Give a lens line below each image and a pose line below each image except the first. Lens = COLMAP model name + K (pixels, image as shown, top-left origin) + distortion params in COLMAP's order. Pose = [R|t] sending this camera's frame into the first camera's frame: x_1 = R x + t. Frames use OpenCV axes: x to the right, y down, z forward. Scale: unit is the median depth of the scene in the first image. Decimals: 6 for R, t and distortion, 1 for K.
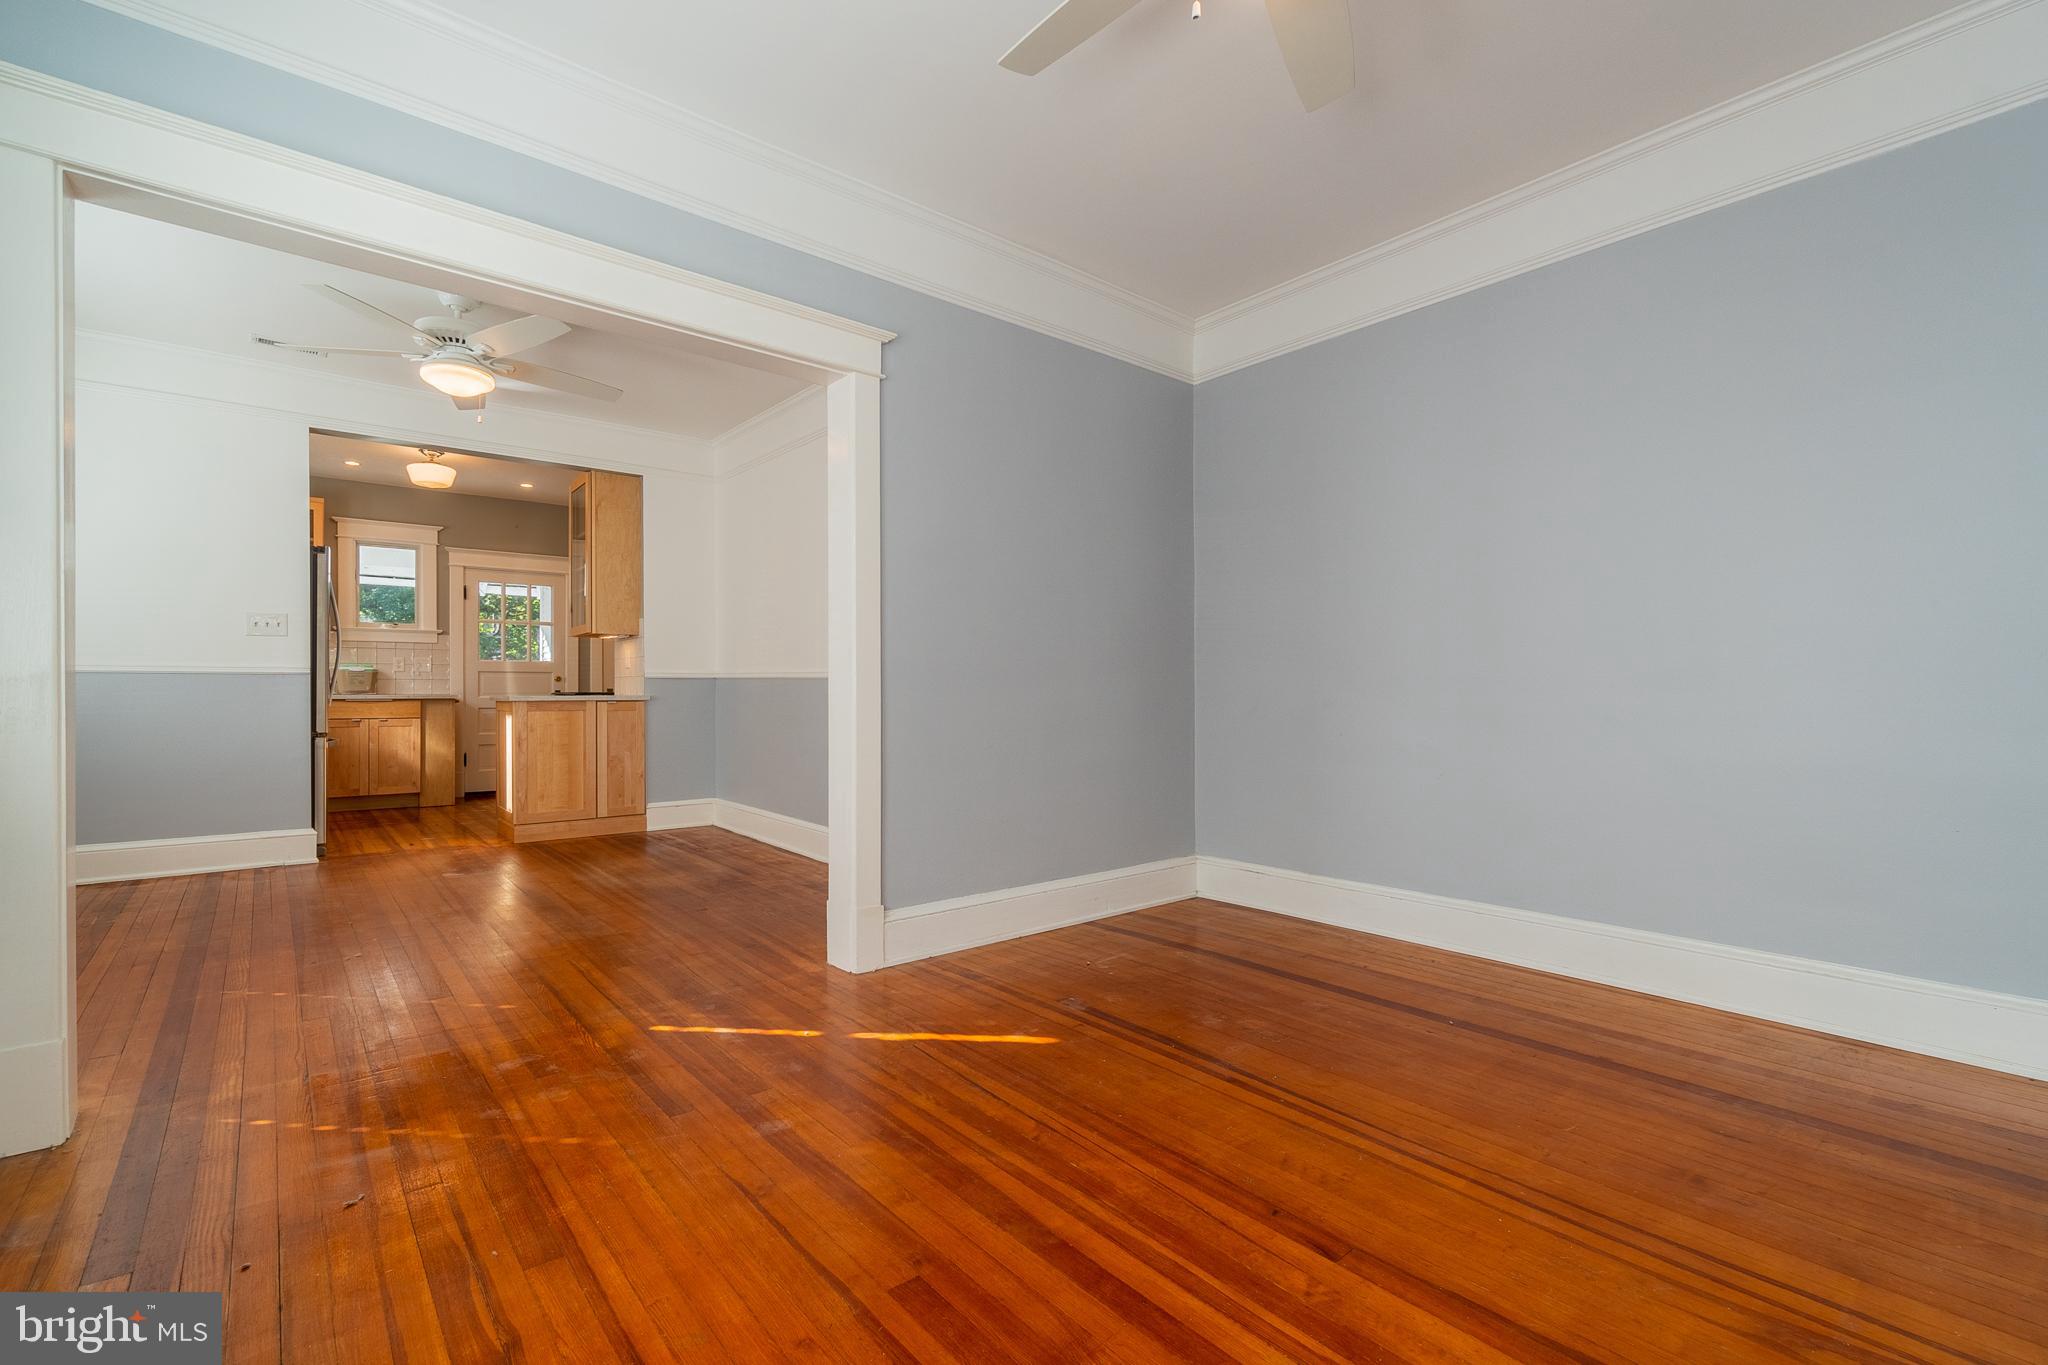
lens RADIAL K [[924.7, 0, 1020.5], [0, 924.7, 675.5], [0, 0, 1]] dist [0.002776, 0.000484]
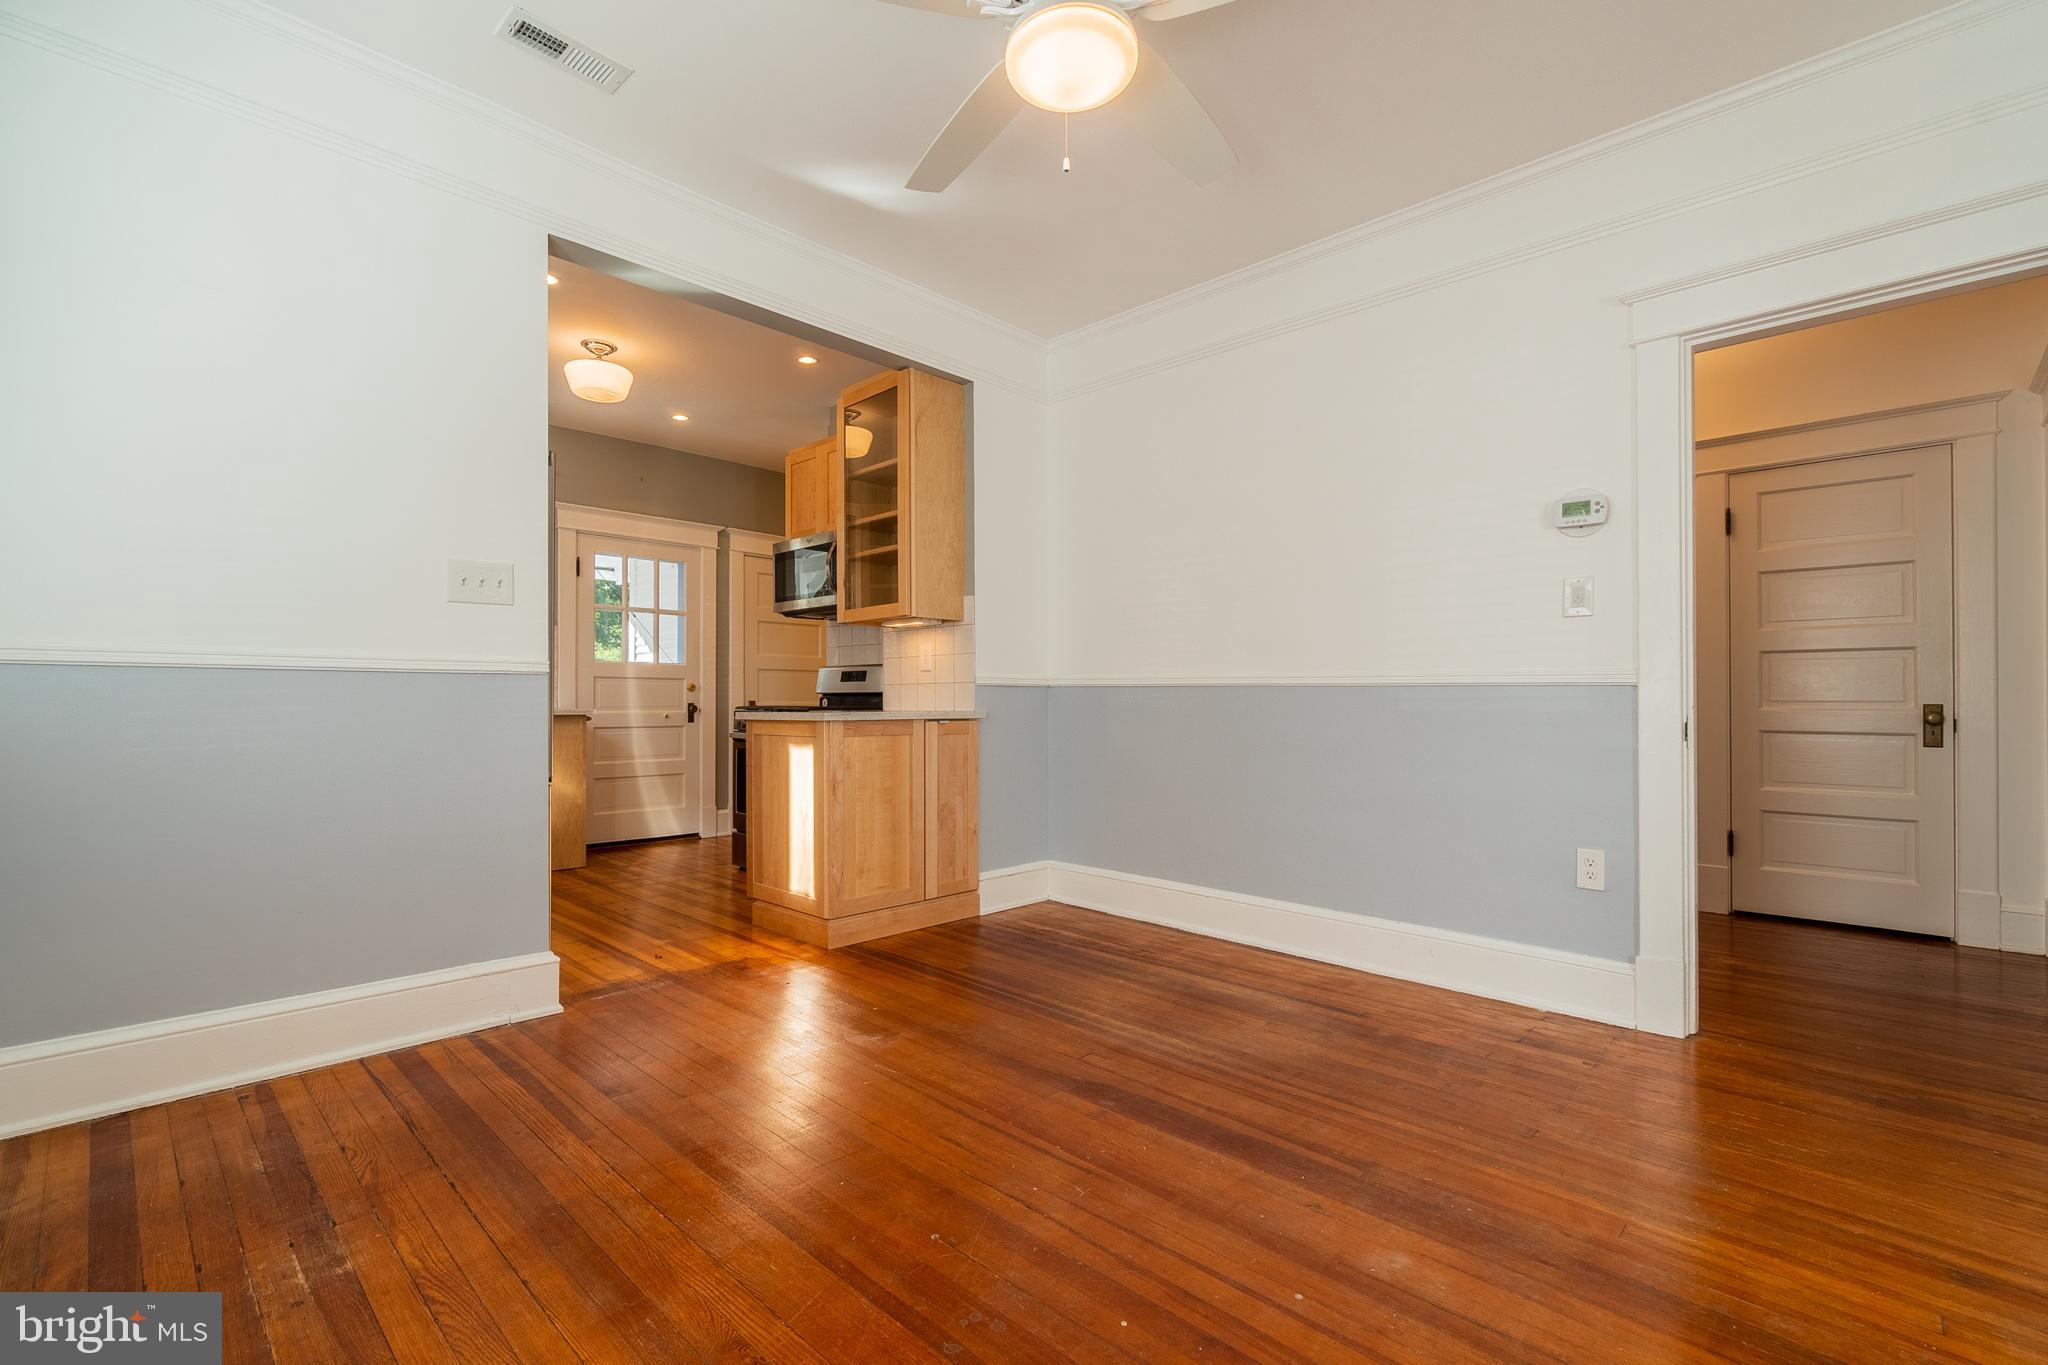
lens RADIAL K [[924.7, 0, 1040.3], [0, 924.7, 688.4], [0, 0, 1]] dist [0.002776, 0.000484]
pose [[0.993994, 0.000733, 0.109428, -0.359435], [-0.000961, 0.999997, 0.002035, 0.003118], [-0.109426, -0.002128, 0.993993, 0.276841]]
